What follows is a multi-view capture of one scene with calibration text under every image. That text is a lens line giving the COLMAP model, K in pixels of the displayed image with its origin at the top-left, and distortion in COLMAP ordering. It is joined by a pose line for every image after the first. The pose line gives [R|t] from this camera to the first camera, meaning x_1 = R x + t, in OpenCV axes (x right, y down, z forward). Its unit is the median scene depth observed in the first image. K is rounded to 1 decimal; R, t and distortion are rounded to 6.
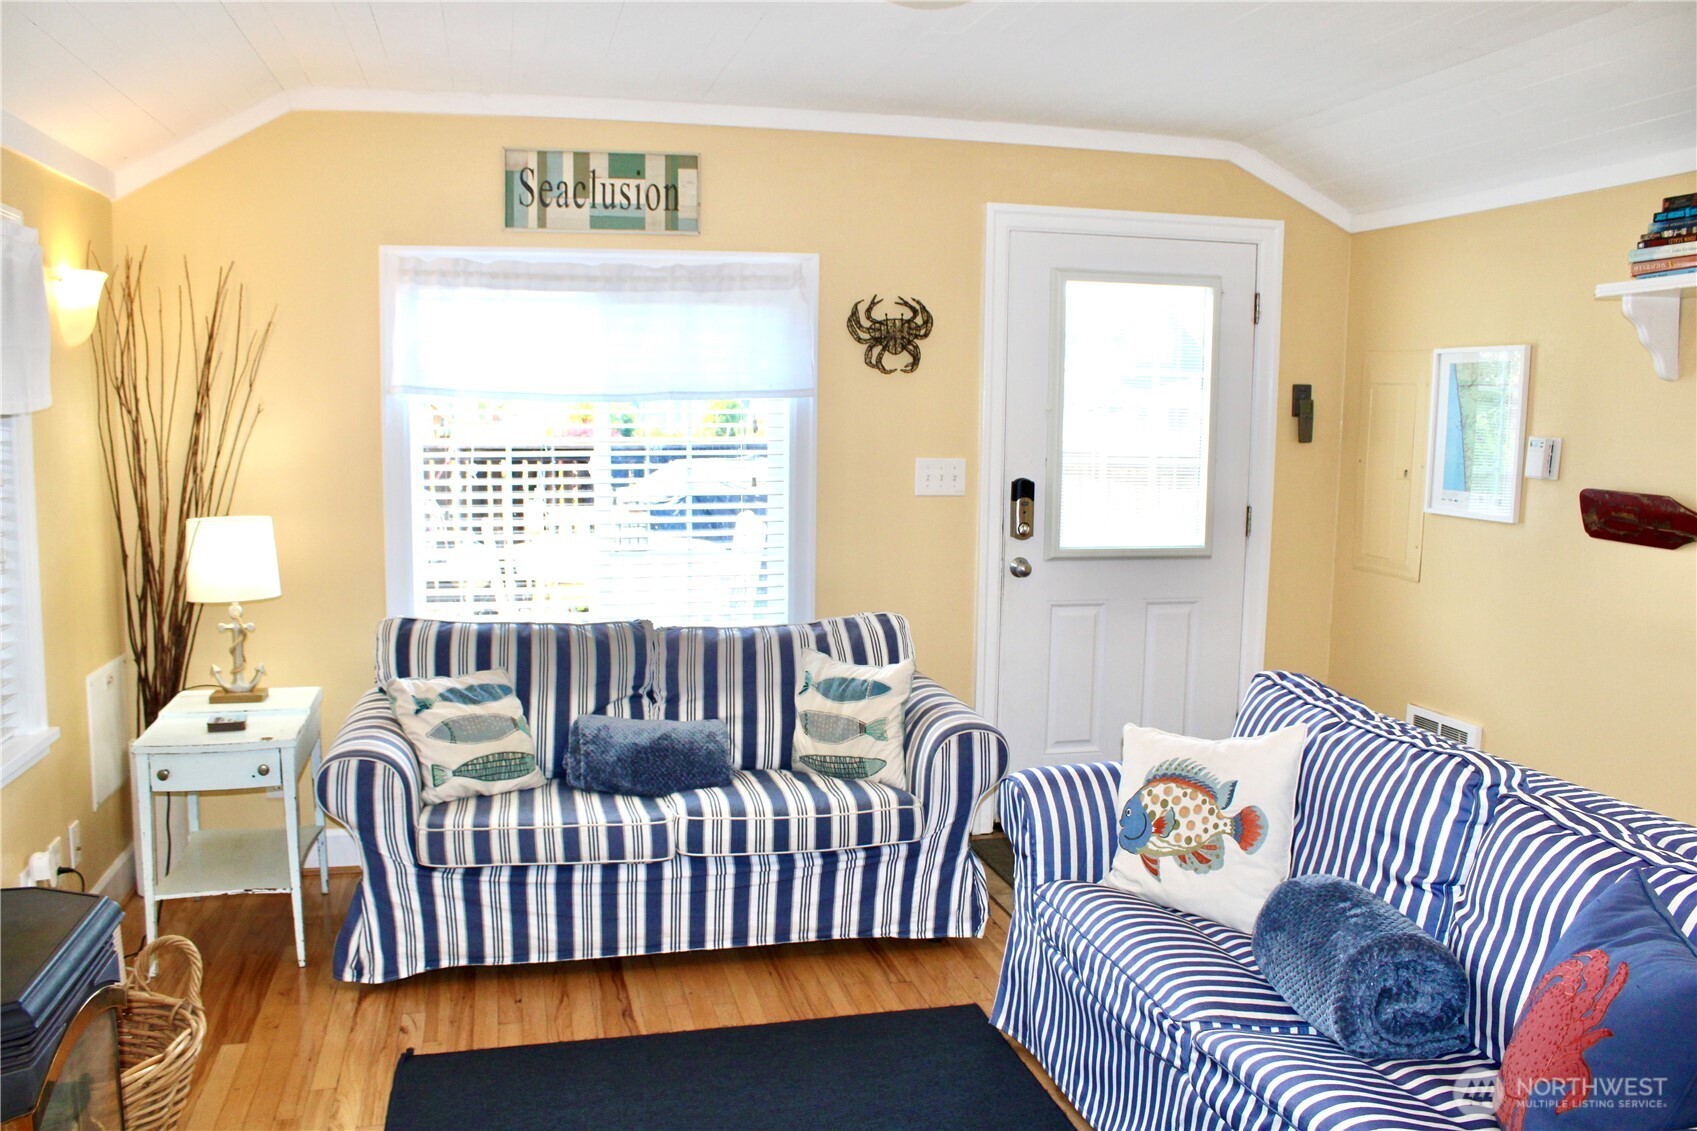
lens RADIAL K [[1413.8, 0, 848.5], [0, 1413.8, 565.5], [0, 0, 1]] dist [-0.168782, 0.159093]
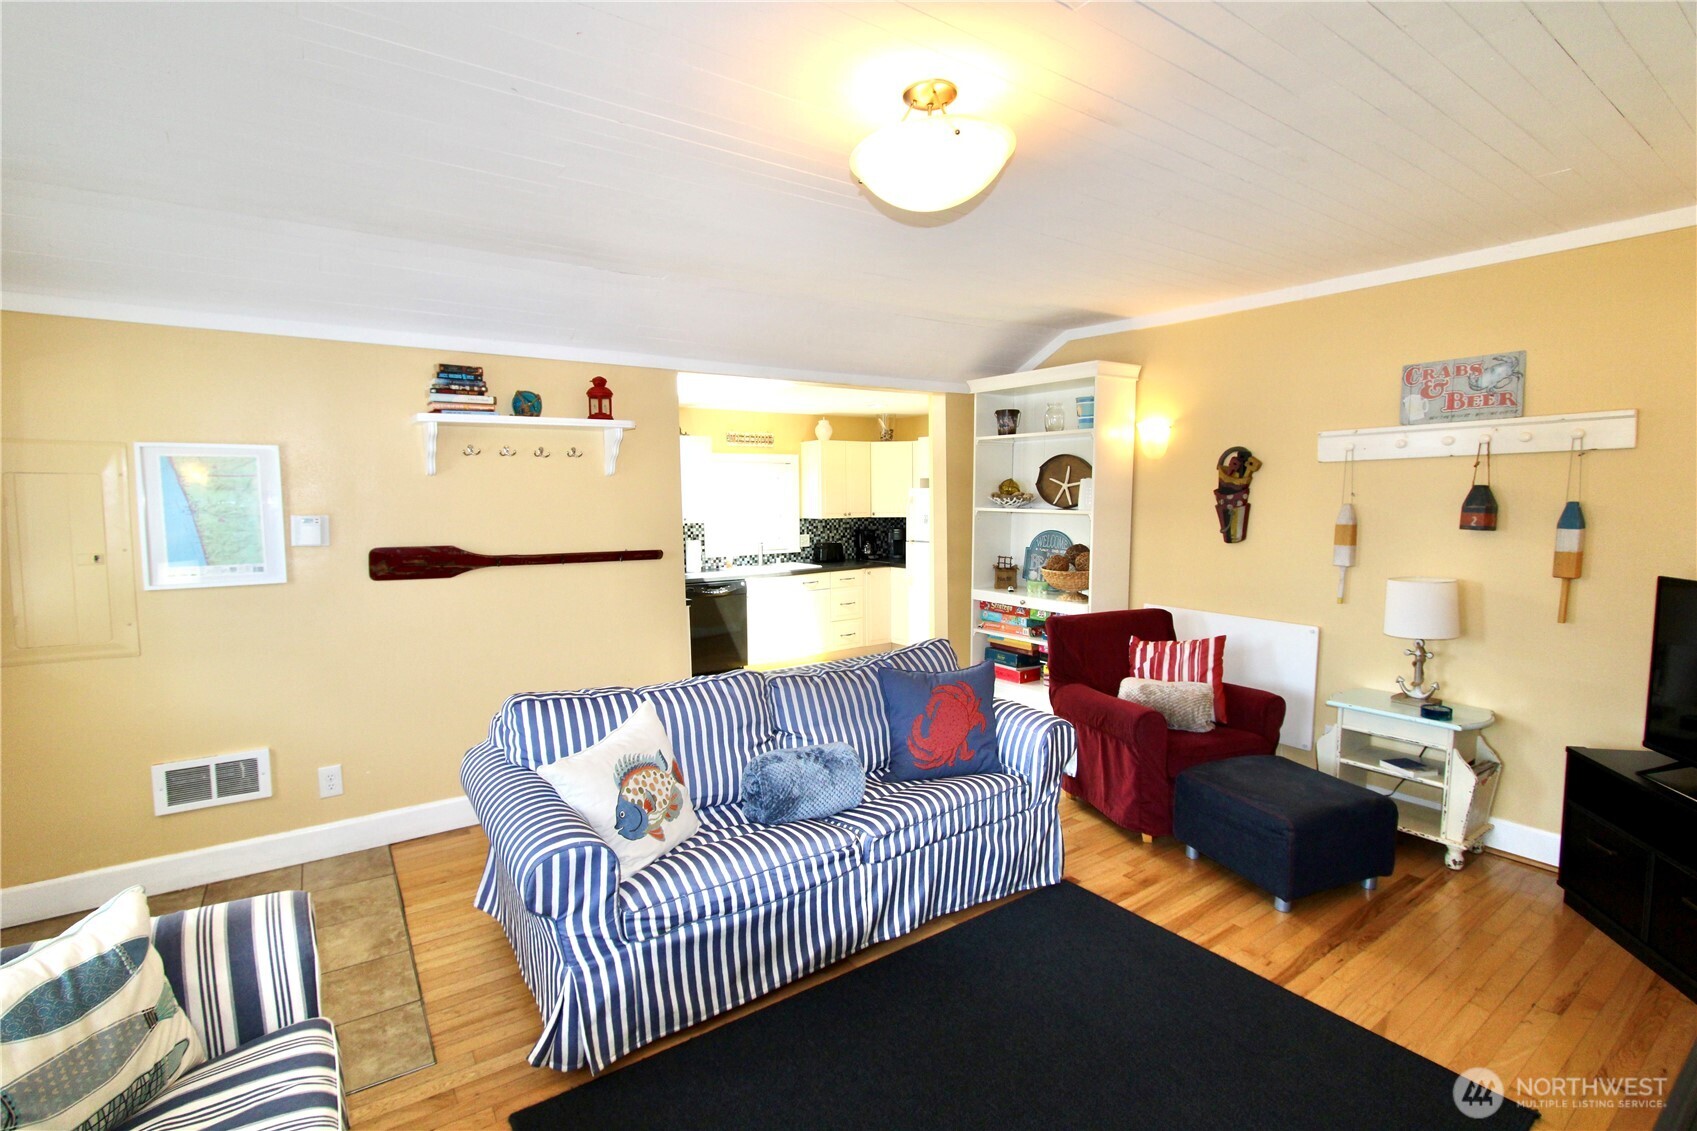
lens RADIAL K [[779.4, 0, 825.4], [0, 779.4, 560.6], [0, 0, 1]] dist [-0.022316, 0.007422]
pose [[-0.346178, -0.089087, 0.933929, -0.447776], [0.107104, 0.985220, 0.133679, -0.112430], [-0.932035, 0.146304, -0.331520, 0.906524]]
